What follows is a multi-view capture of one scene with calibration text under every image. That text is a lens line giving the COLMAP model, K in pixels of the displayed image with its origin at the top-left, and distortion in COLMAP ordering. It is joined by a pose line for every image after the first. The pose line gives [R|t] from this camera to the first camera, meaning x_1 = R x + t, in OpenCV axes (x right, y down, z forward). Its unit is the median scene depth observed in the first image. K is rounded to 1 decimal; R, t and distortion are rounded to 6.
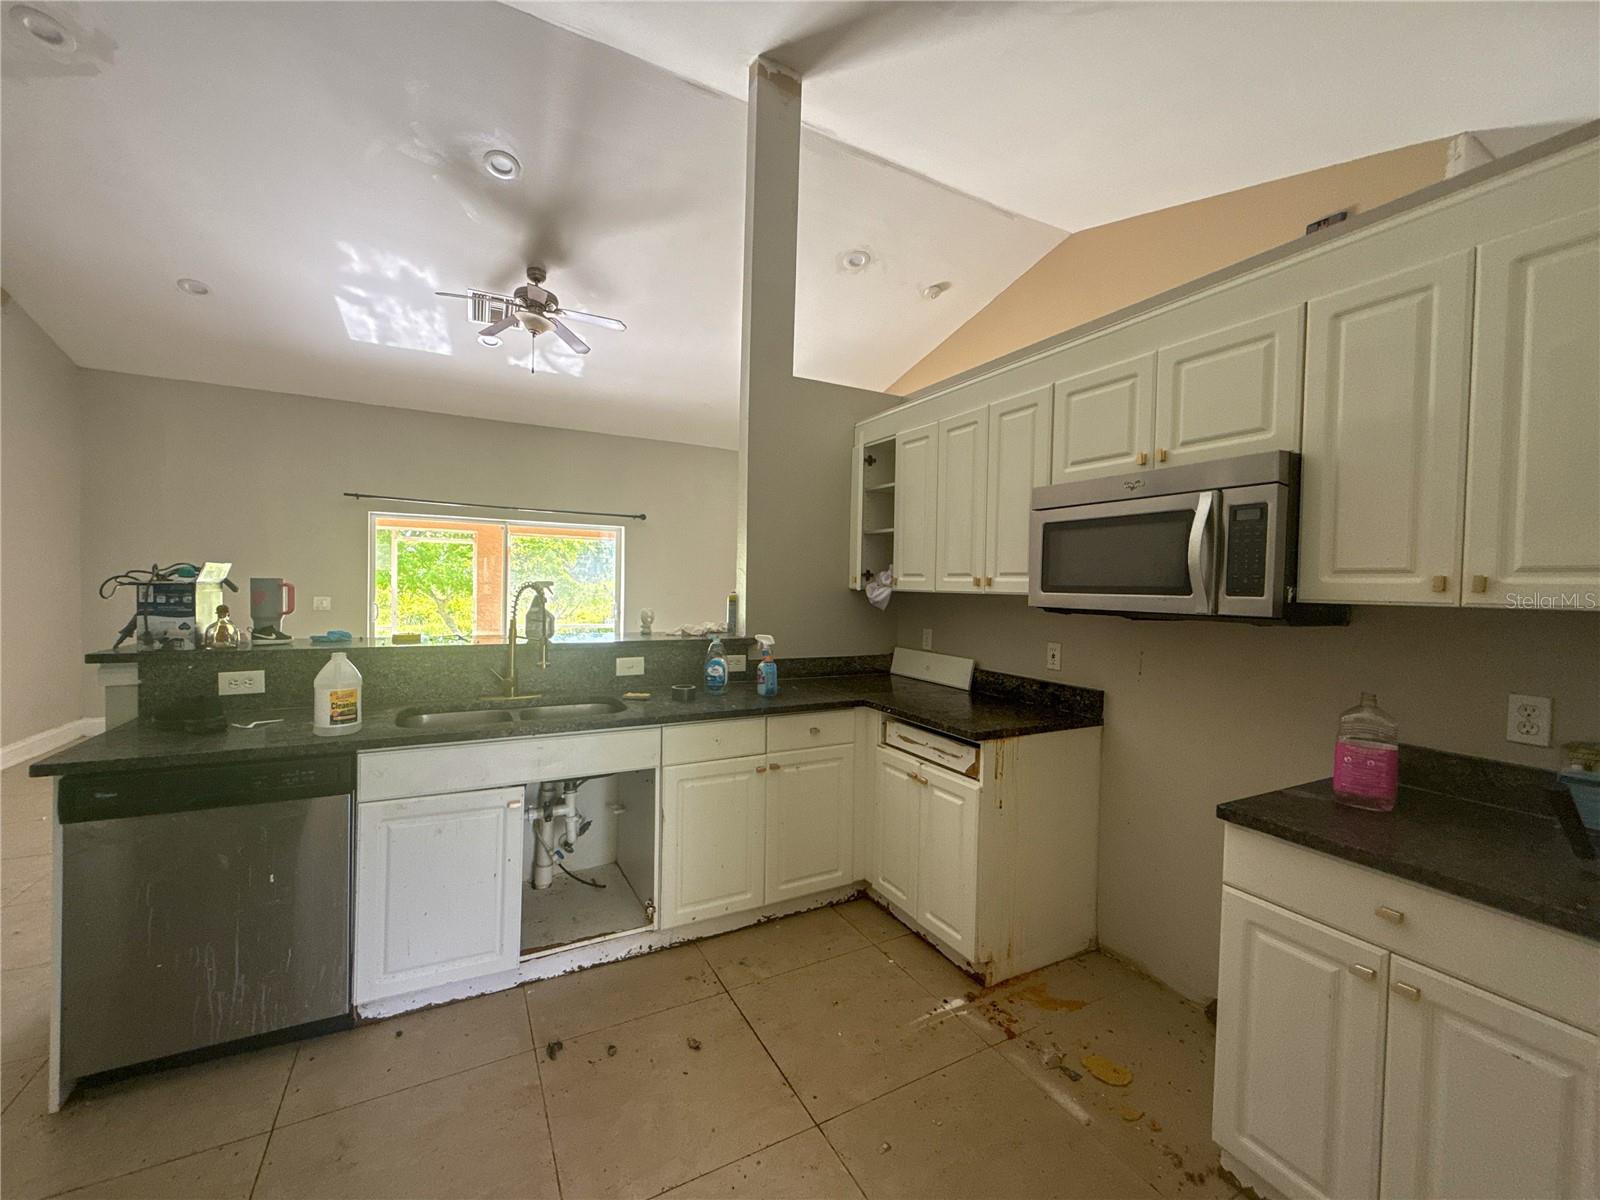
lens RADIAL K [[642.2, 0, 791.0], [0, 642.2, 597.6], [0, 0, 1]] dist [0.001379, -0.000109]
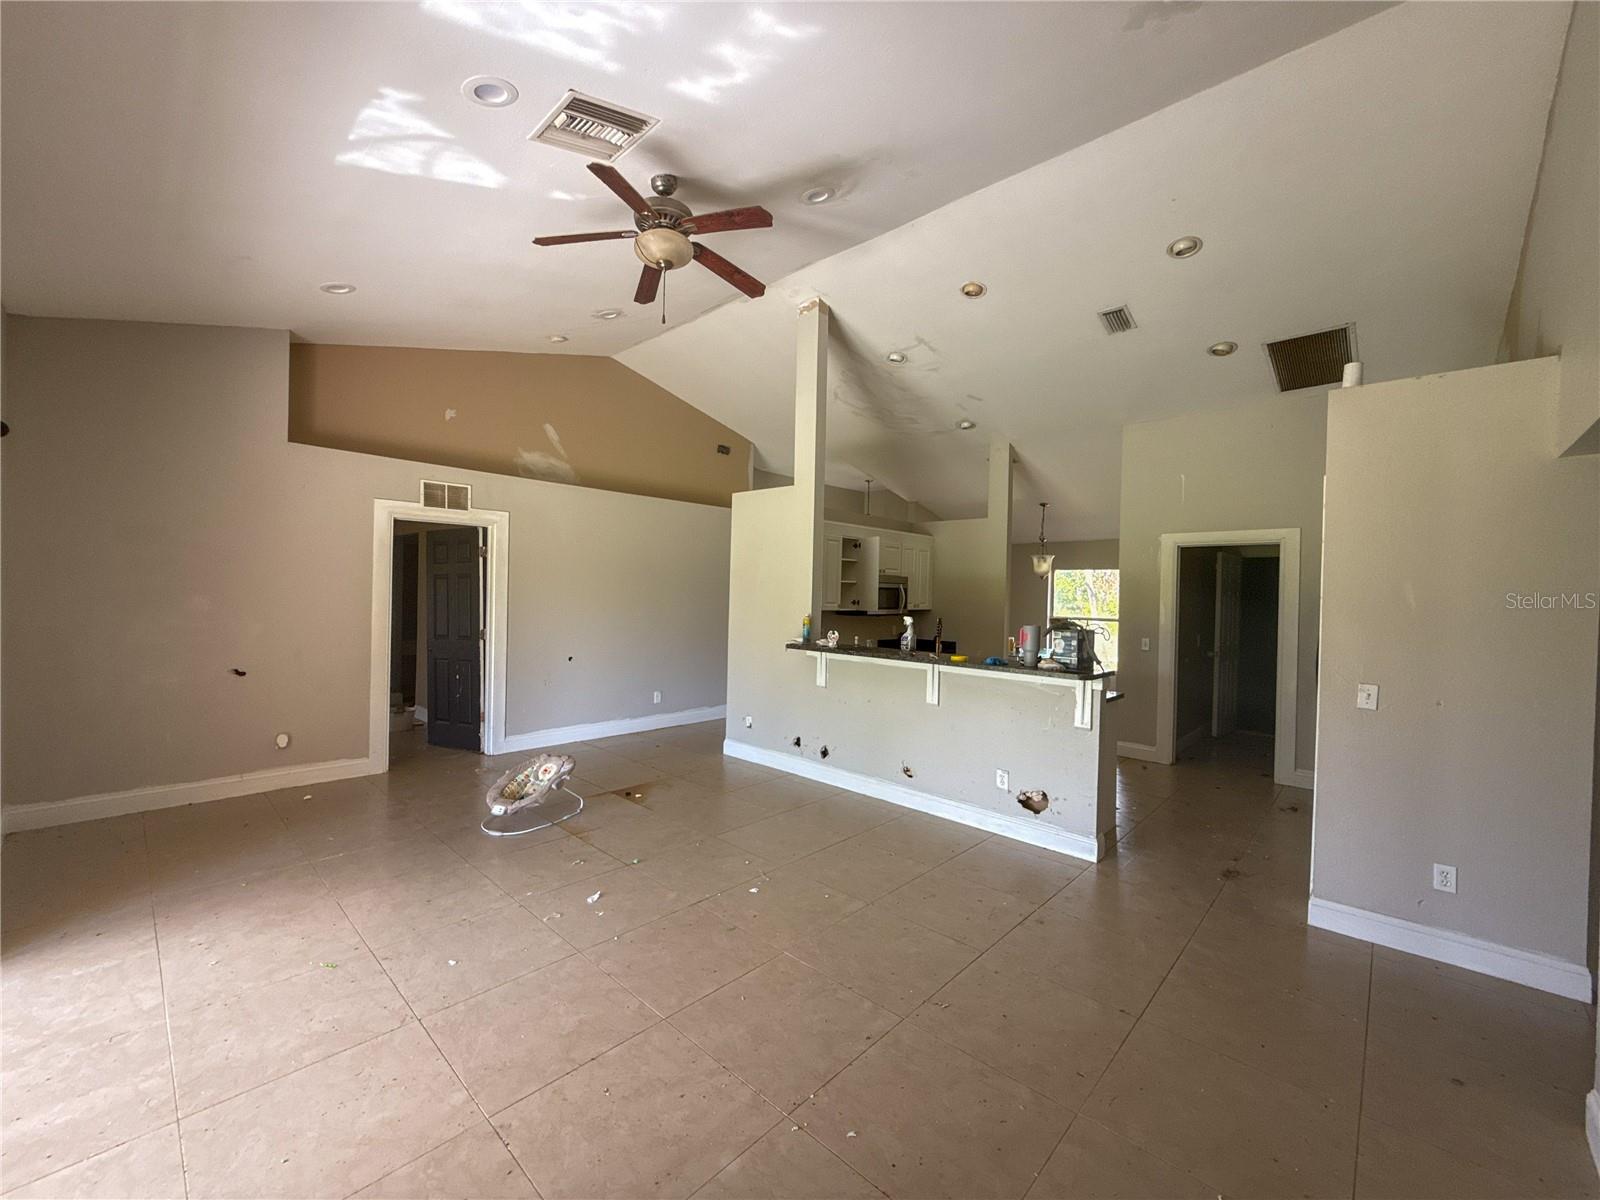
lens RADIAL K [[642.2, 0, 802.0], [0, 642.2, 602.0], [0, 0, 1]] dist [0.001379, -0.000109]
pose [[-0.324212, -0.040747, 0.945106, -1.980377], [-0.010754, 0.999166, 0.039388, -0.133581], [-0.945923, 0.002606, -0.324380, 1.909117]]
